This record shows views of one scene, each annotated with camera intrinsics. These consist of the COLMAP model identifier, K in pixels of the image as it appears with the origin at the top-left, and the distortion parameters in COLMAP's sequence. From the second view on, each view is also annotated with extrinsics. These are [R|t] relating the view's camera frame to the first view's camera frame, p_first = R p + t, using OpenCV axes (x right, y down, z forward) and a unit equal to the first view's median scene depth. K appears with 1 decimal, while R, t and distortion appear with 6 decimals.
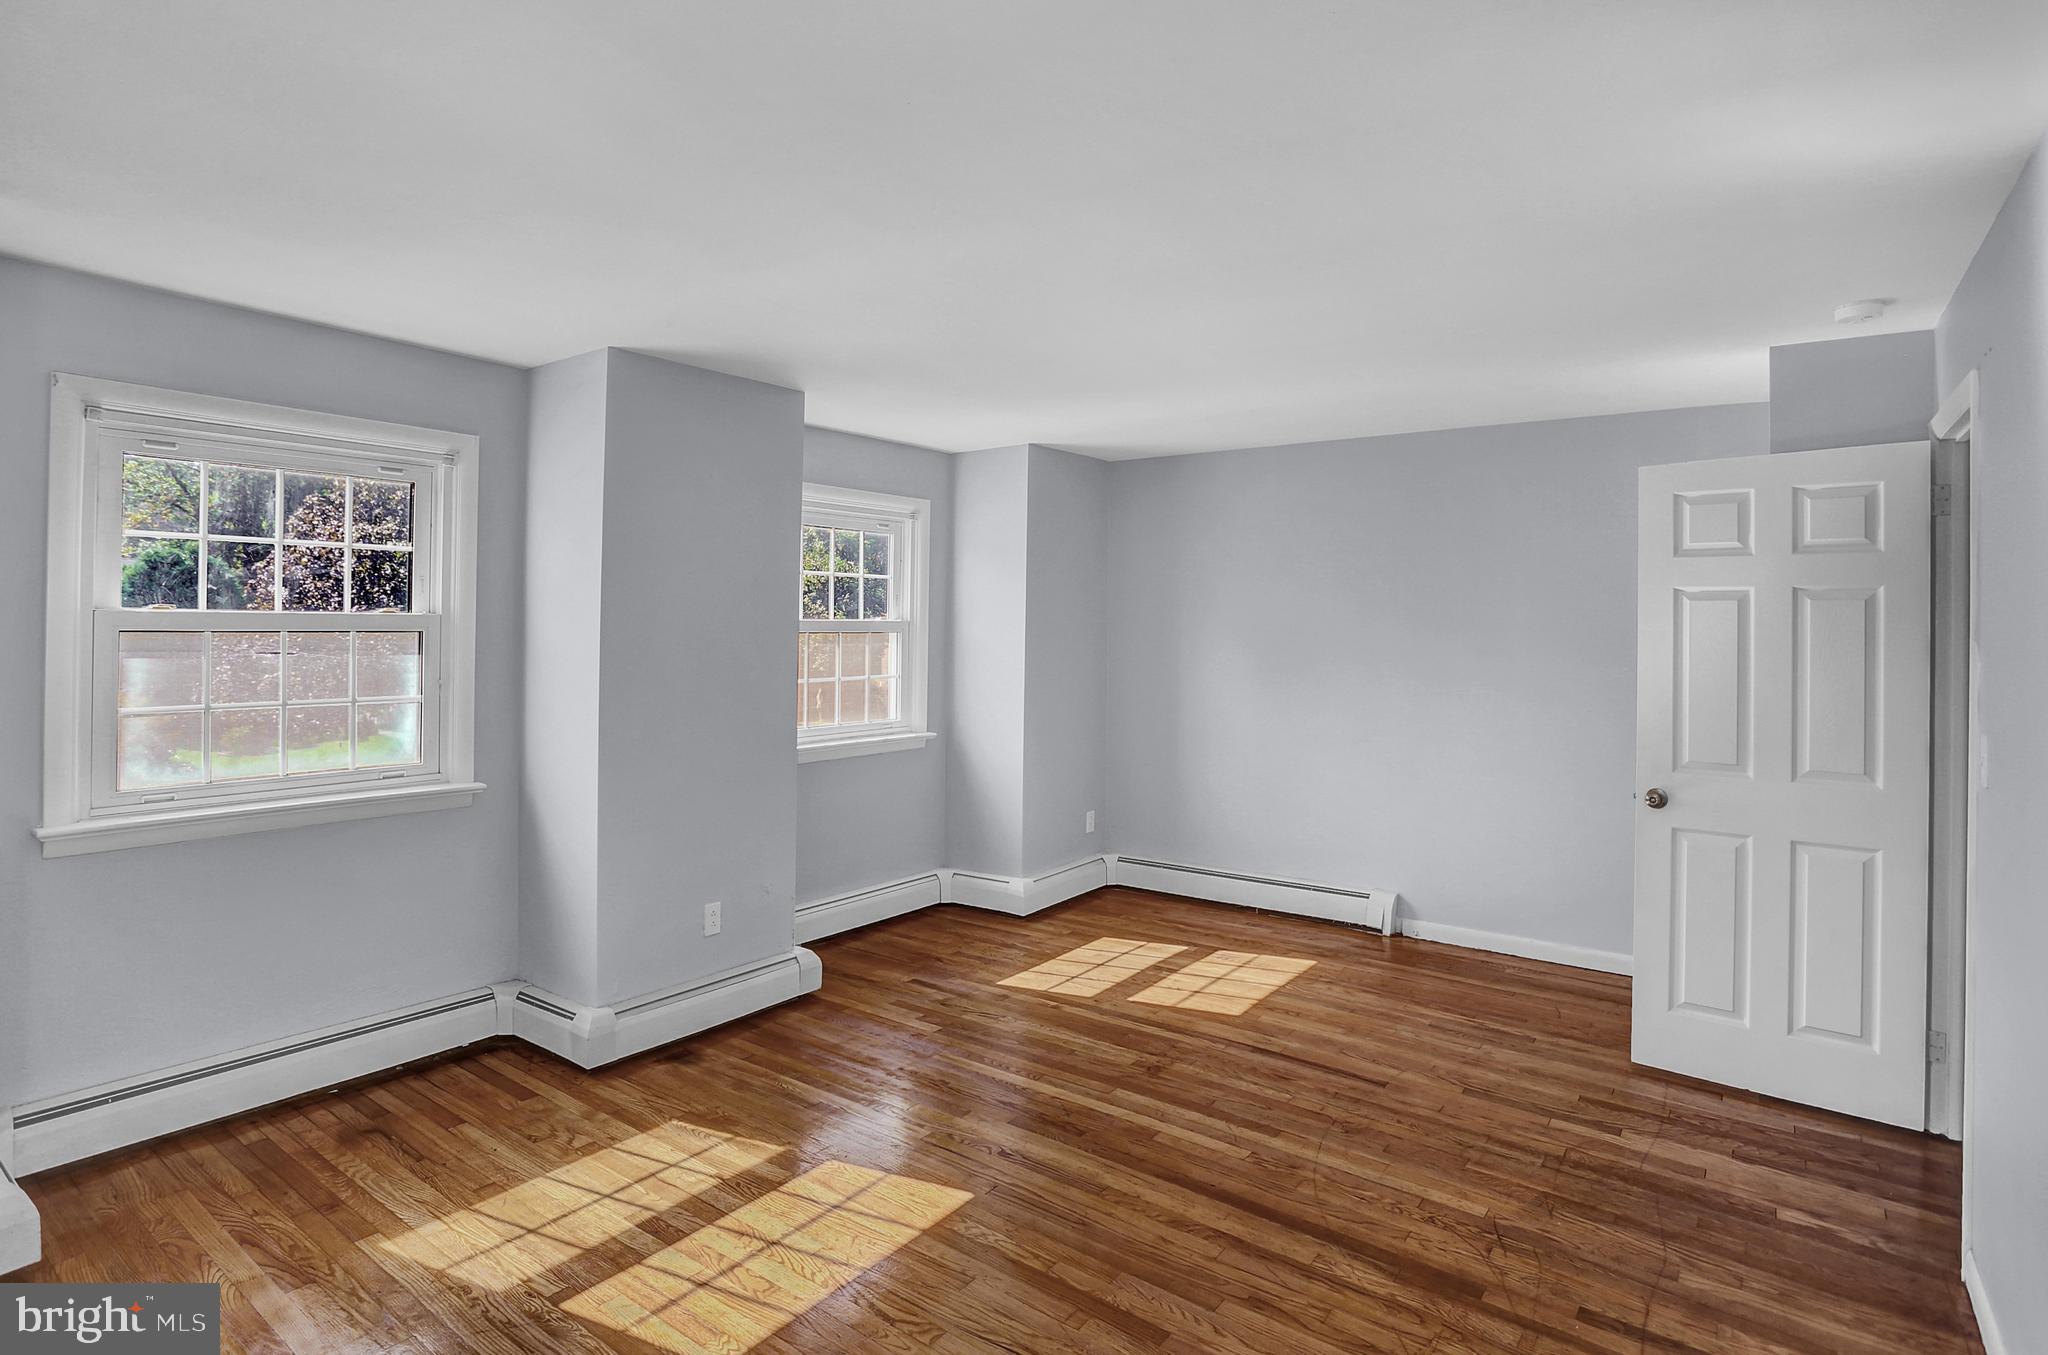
lens RADIAL K [[1057.0, 0, 1027.3], [0, 1057.0, 613.3], [0, 0, 1]] dist [-0.079397, 0.031978]
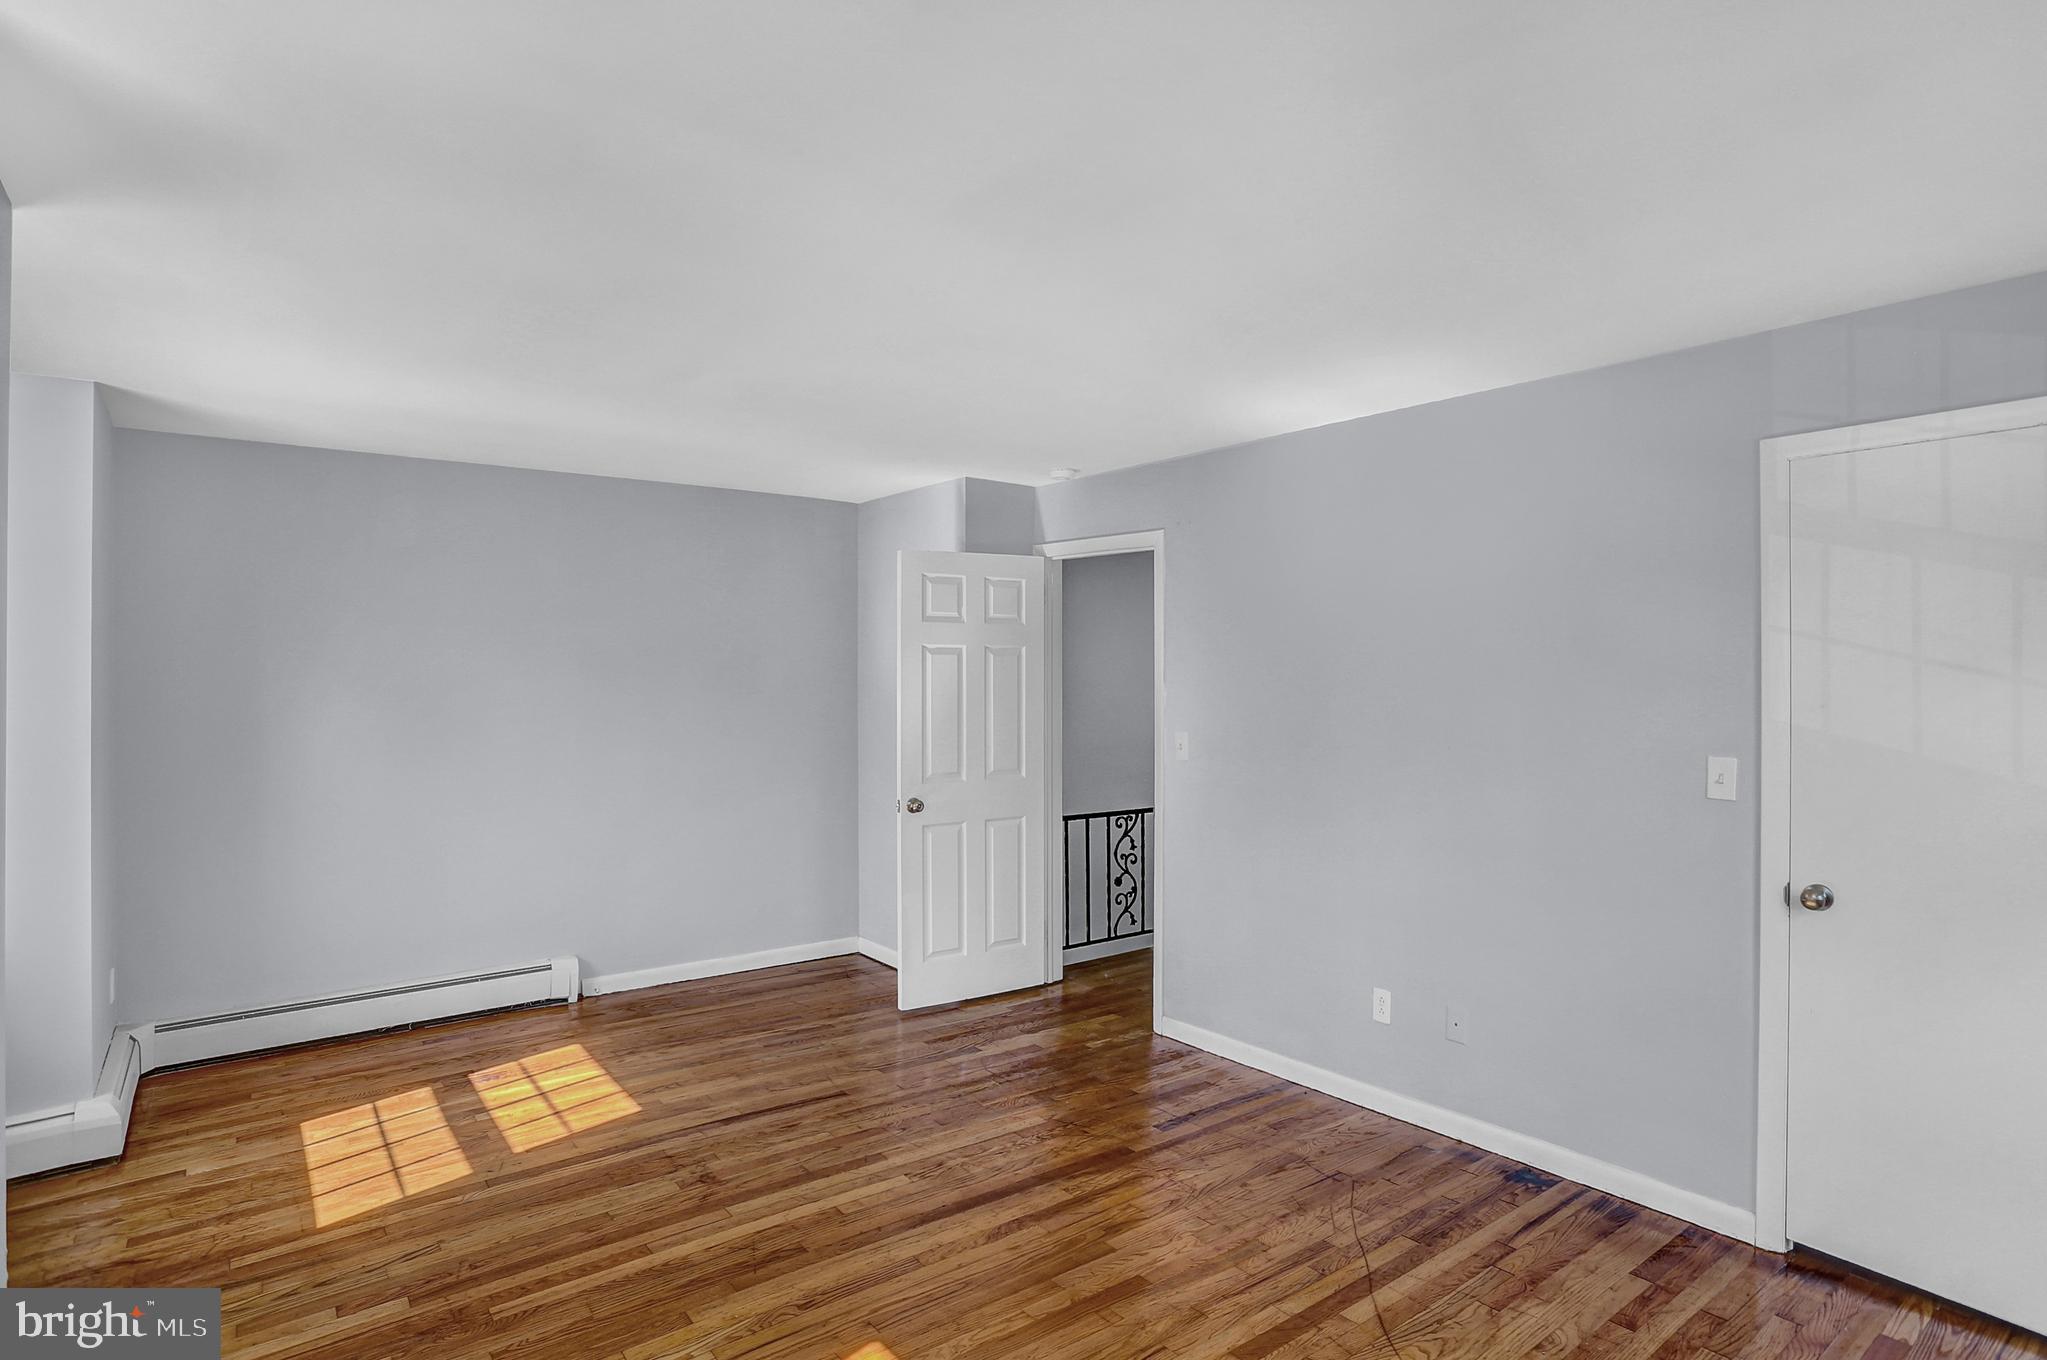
lens RADIAL K [[1056.3, 0, 1025.1], [0, 1056.3, 681.4], [0, 0, 1]] dist [-0.081563, 0.034897]
pose [[0.268170, -0.018039, 0.963203, -0.682241], [-0.004068, 0.999795, 0.019857, -0.005046], [-0.963363, -0.009243, 0.268042, 0.535839]]
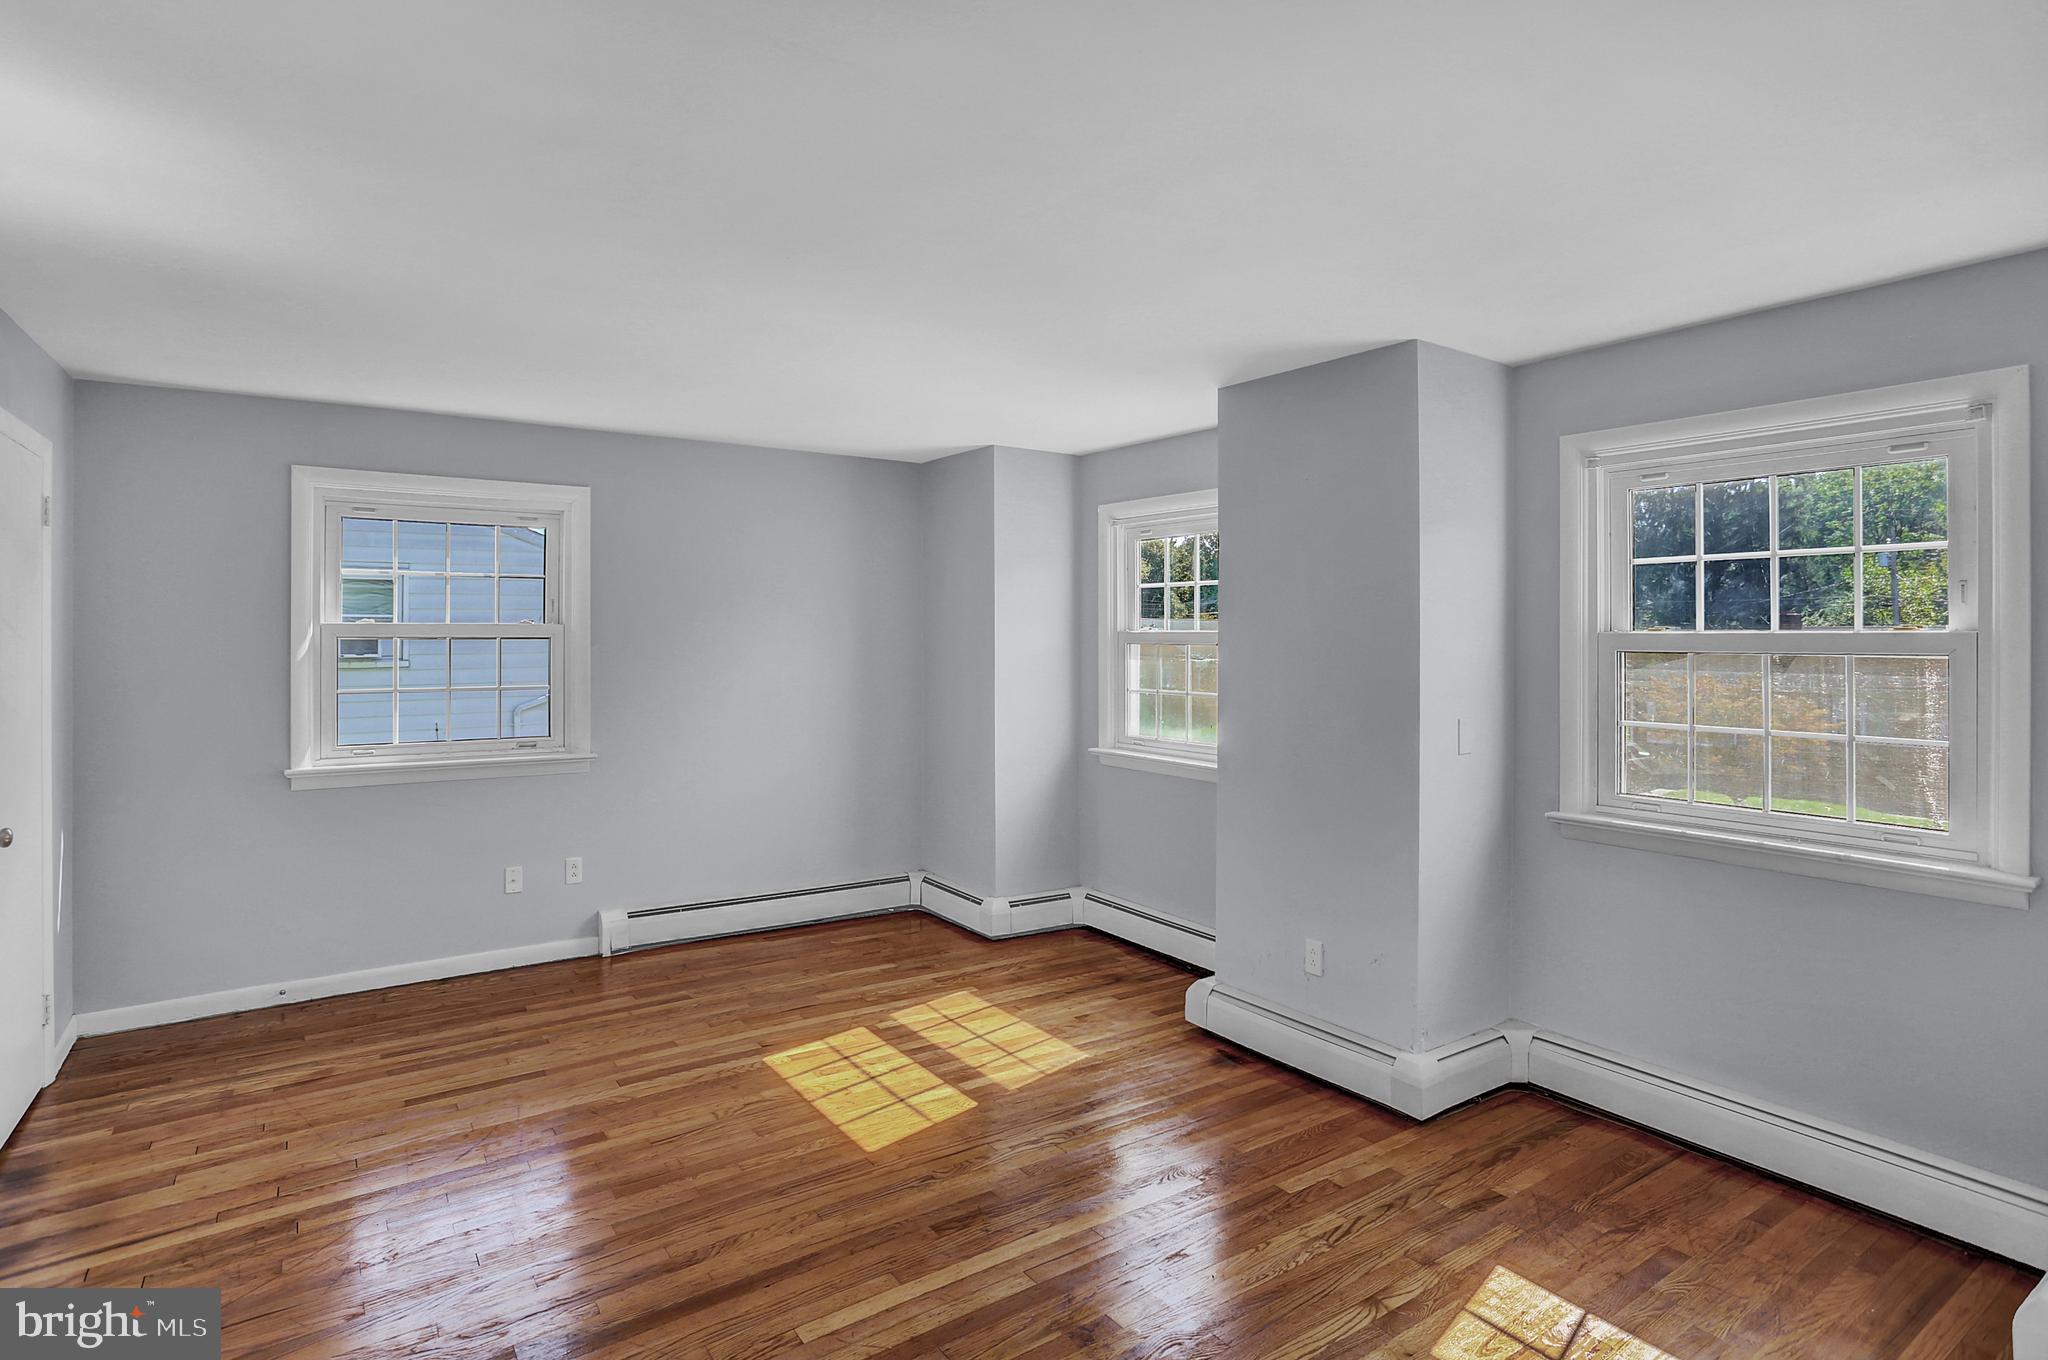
lens RADIAL K [[1057.0, 0, 1027.3], [0, 1057.0, 615.8], [0, 0, 1]] dist [-0.079397, 0.031978]
pose [[-0.323357, -0.028038, -0.945862, 0.776439], [0.002306, 0.999535, -0.030418, 0.021888], [0.946274, -0.012017, -0.323142, 1.243248]]
